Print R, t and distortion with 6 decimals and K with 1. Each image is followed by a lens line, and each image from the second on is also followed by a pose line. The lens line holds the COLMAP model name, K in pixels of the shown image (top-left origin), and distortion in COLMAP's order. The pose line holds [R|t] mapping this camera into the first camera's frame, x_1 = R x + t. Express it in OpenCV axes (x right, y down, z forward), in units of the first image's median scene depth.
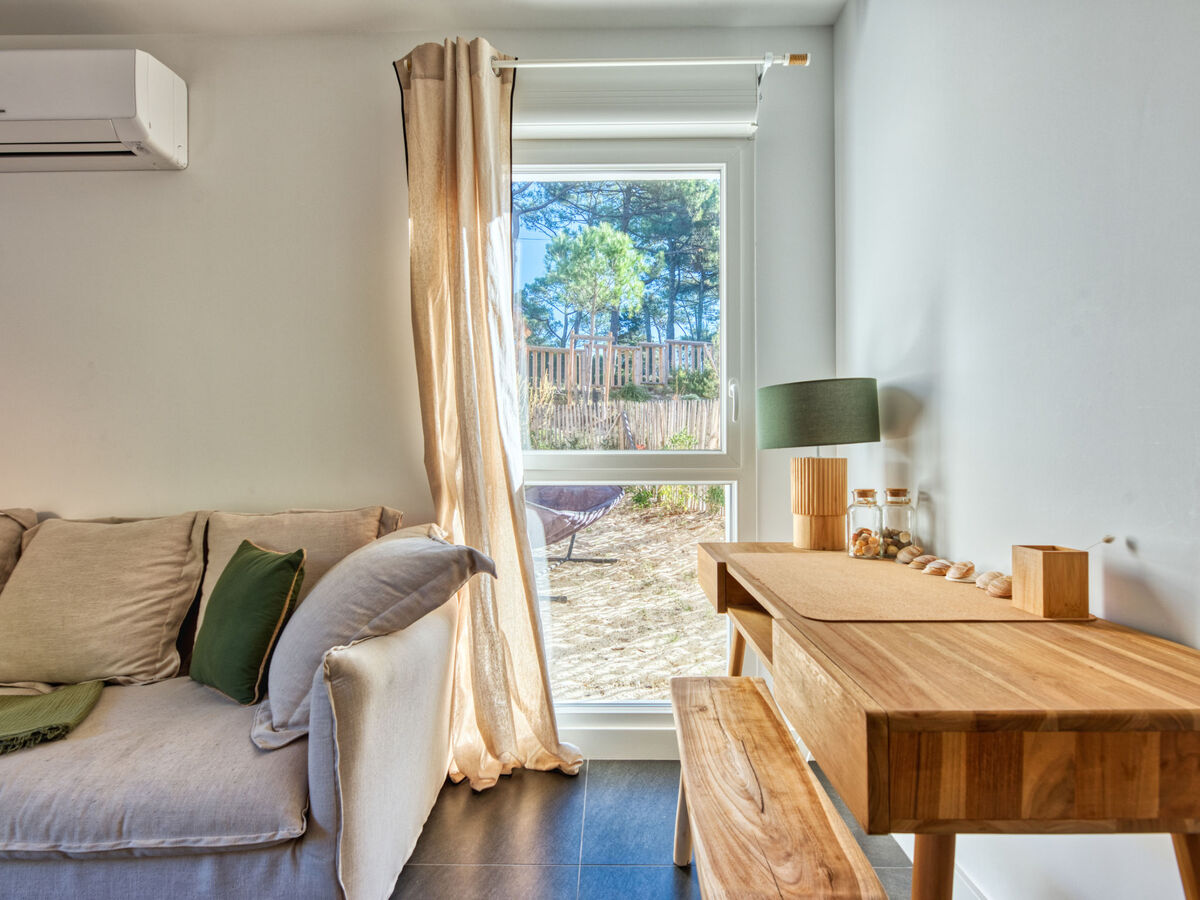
lens RADIAL K [[610.9, 0, 600.0], [0, 610.9, 450.0], [0, 0, 1]] dist [-0.013901, -0.000584]
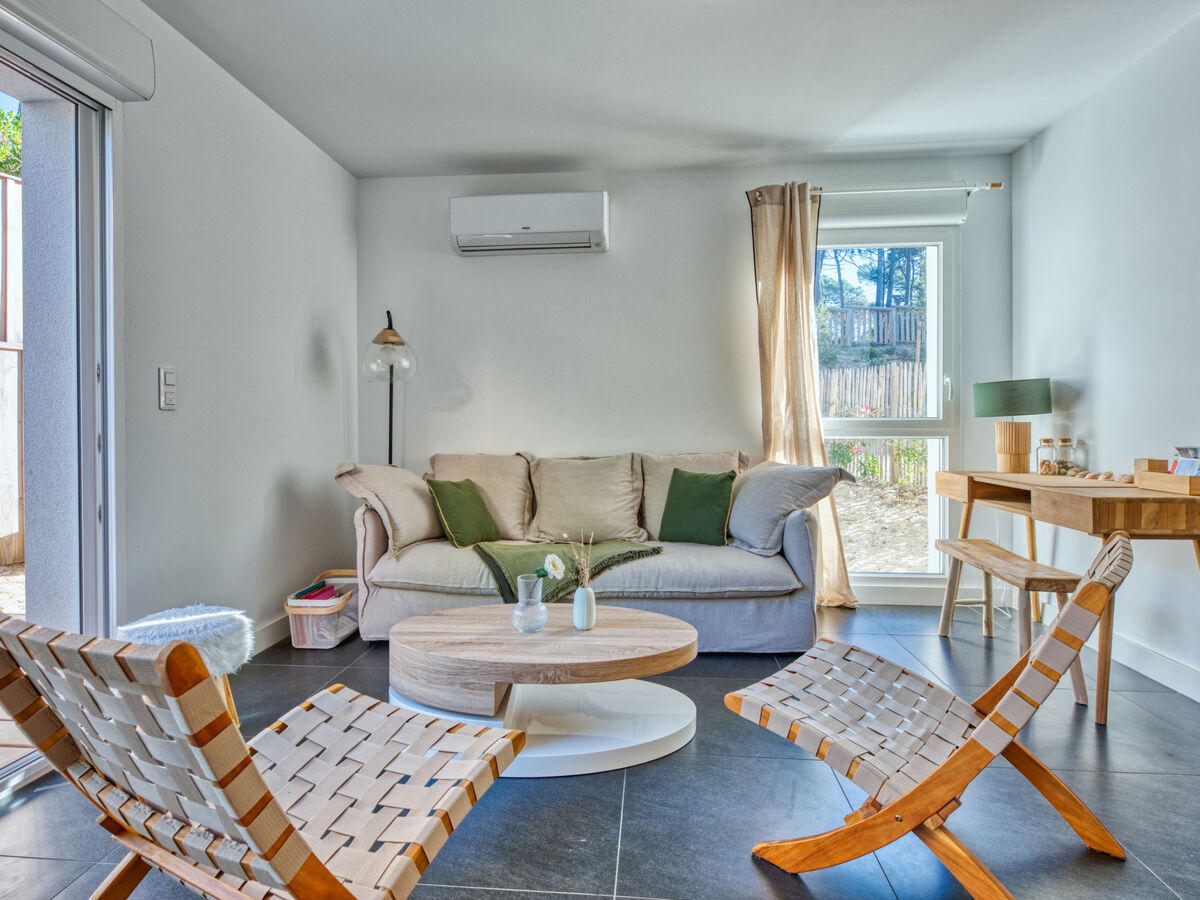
lens RADIAL K [[655.0, 0, 571.2], [0, 655.0, 424.3], [0, 0, 1]] dist [-0.017112, -0.001164]
pose [[0.995246, -0.000633, -0.097391, -0.783539], [0.001971, 0.999905, 0.013649, -0.009407], [0.097373, -0.013776, 0.995153, -1.068180]]
